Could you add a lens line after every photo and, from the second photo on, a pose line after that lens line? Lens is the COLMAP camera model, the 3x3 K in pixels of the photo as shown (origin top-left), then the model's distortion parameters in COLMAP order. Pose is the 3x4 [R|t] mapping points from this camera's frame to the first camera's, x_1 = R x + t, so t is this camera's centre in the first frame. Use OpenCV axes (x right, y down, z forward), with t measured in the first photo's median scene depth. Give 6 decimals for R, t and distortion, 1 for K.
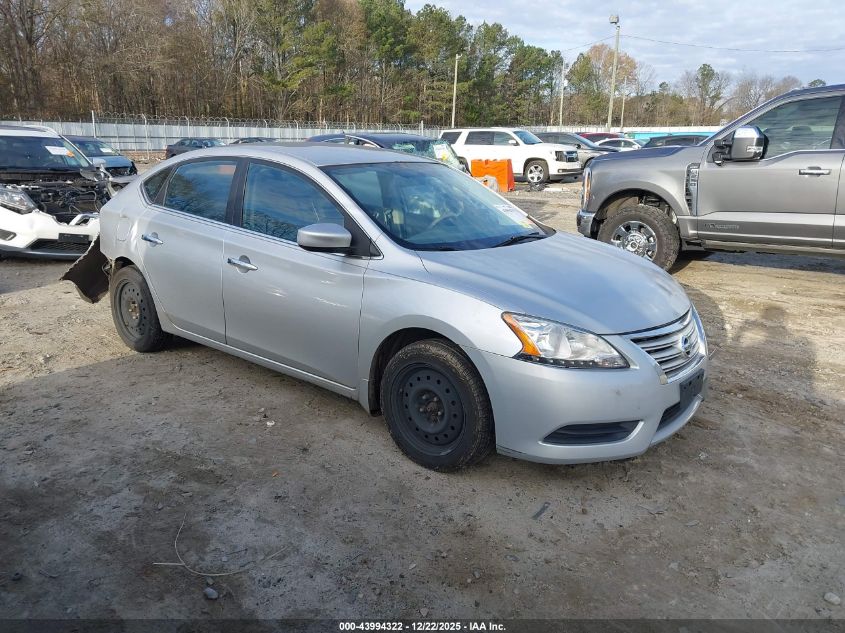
lens RADIAL K [[663.8, 0, 417.8], [0, 663.8, 322.3], [0, 0, 1]] dist [0.023522, -0.035597]
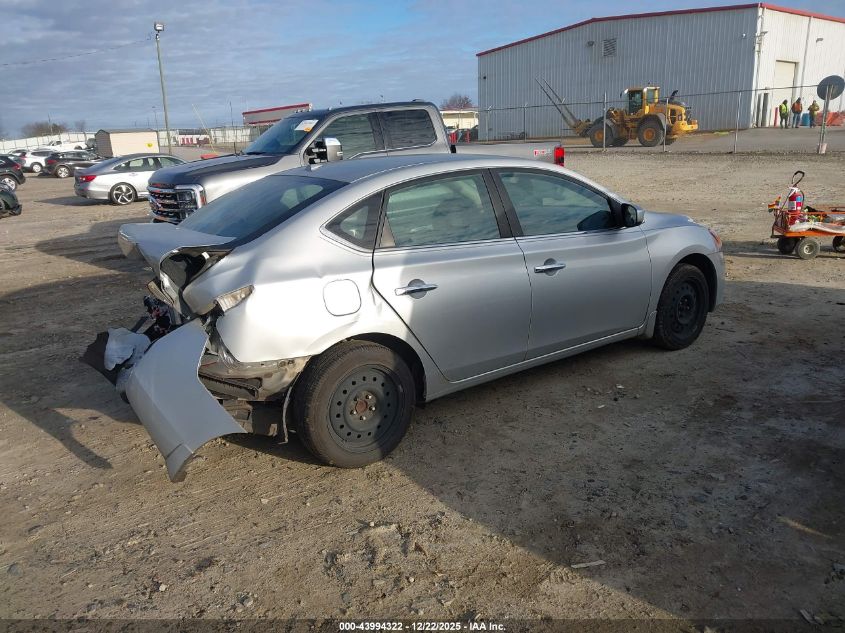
lens RADIAL K [[647.9, 0, 418.6], [0, 647.9, 332.4], [0, 0, 1]] dist [-0.003084, 0.011021]
pose [[0.250190, -0.300121, 0.920507, -1.423830], [0.310094, 0.925500, 0.217467, -0.309654], [-0.917195, 0.231036, 0.324616, 1.008057]]
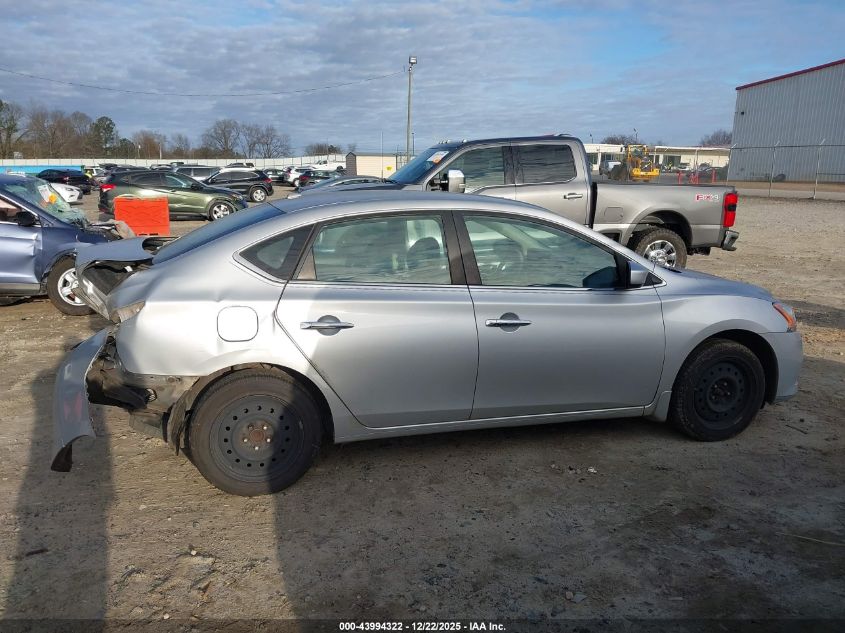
lens RADIAL K [[663.8, 0, 417.8], [0, 663.8, 322.3], [0, 0, 1]] dist [0.023522, -0.035597]
pose [[0.569641, -0.187410, 0.800242, -1.210969], [0.224121, 0.972176, 0.068138, -0.201225], [-0.790746, 0.140537, 0.595794, 0.629315]]
